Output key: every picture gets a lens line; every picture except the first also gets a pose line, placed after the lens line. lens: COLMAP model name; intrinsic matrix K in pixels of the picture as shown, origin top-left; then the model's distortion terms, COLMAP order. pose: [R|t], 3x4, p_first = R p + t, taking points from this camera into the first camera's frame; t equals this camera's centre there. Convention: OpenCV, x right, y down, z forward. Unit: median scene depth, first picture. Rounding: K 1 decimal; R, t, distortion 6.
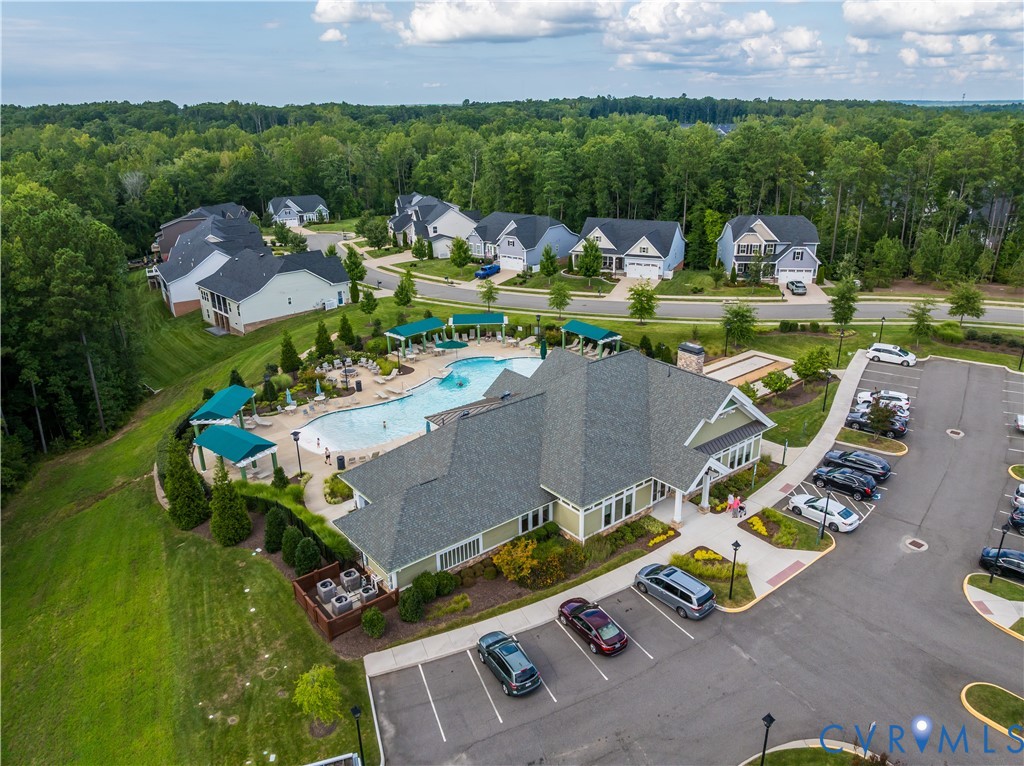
lens RADIAL K [[719.2, 0, 517.7], [0, 719.2, 384.2], [0, 0, 1]] dist [-0.034532, 0.002508]
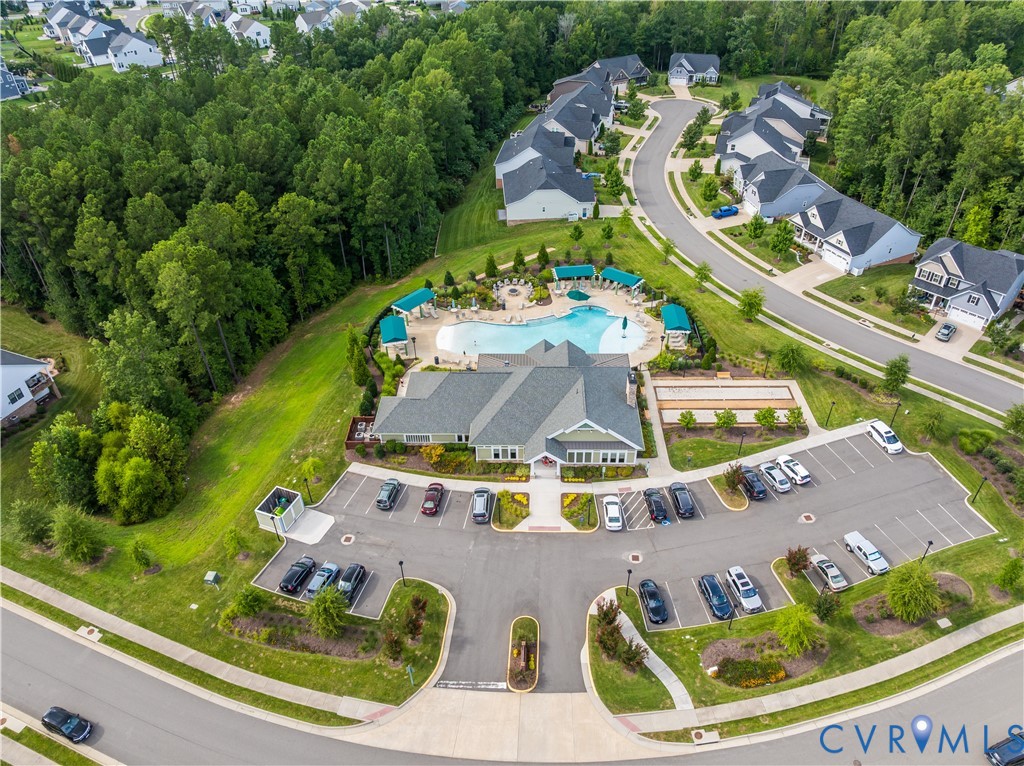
lens RADIAL K [[719.2, 0, 513.5], [0, 719.2, 381.8], [0, 0, 1]] dist [-0.034532, 0.002508]
pose [[0.764526, 0.392570, -0.511262, 0.881917], [-0.225693, 0.905974, 0.358154, -0.555068], [0.603791, -0.158430, 0.781241, -0.303967]]
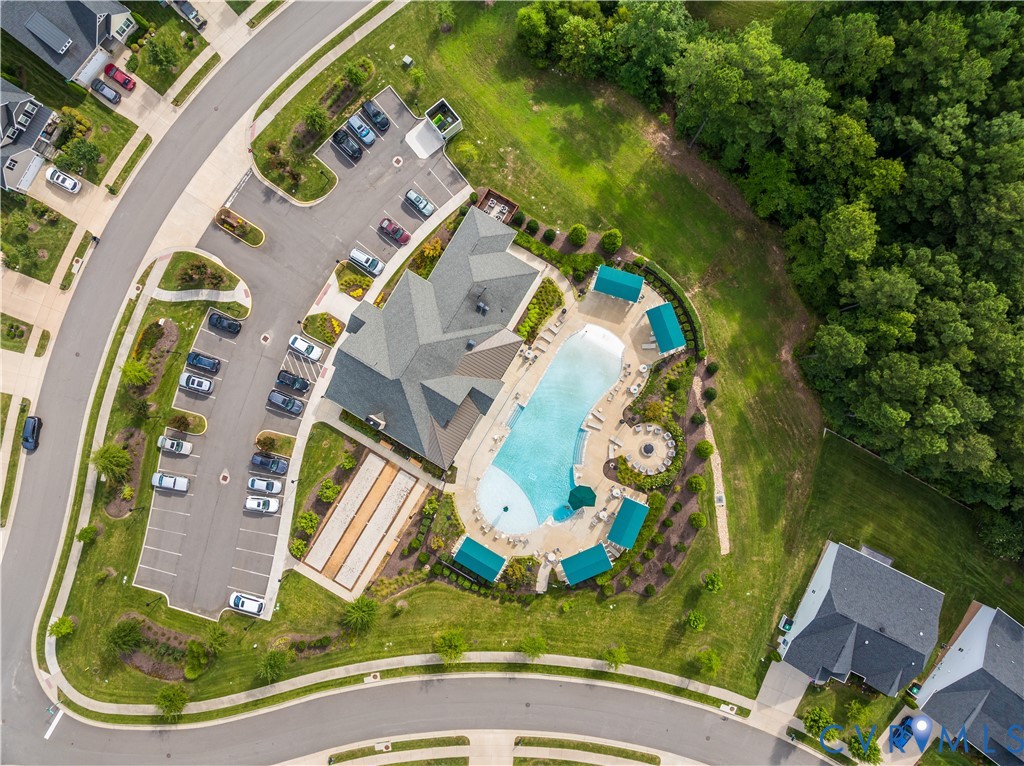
lens RADIAL K [[719.2, 0, 511.9], [0, 719.2, 386.0], [0, 0, 1]] dist [-0.034532, 0.002508]
pose [[-0.936509, 0.350053, 0.020342, -0.104631], [-0.097301, -0.315172, 0.944034, -1.651662], [0.336873, 0.882117, 0.329222, 0.580248]]
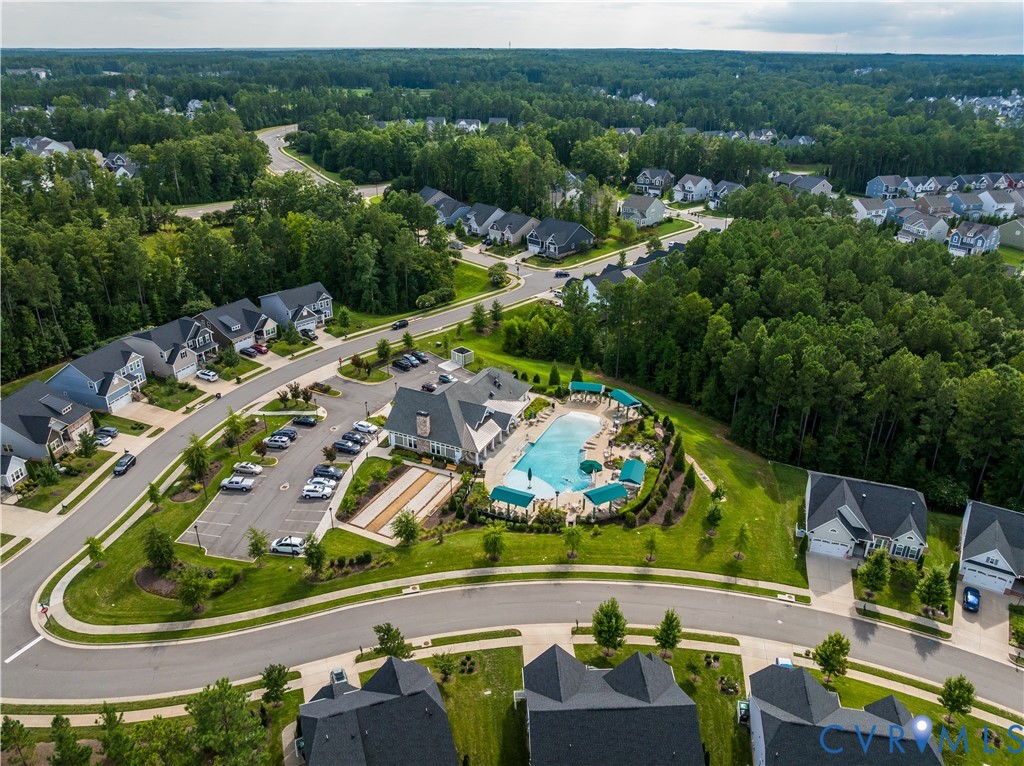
lens RADIAL K [[719.2, 0, 516.4], [0, 719.2, 382.6], [0, 0, 1]] dist [-0.034532, 0.002508]
pose [[-0.895465, 0.197684, -0.398827, 0.875826], [-0.155780, 0.700143, 0.696801, -1.722942], [0.416983, 0.686091, -0.596159, 2.484218]]
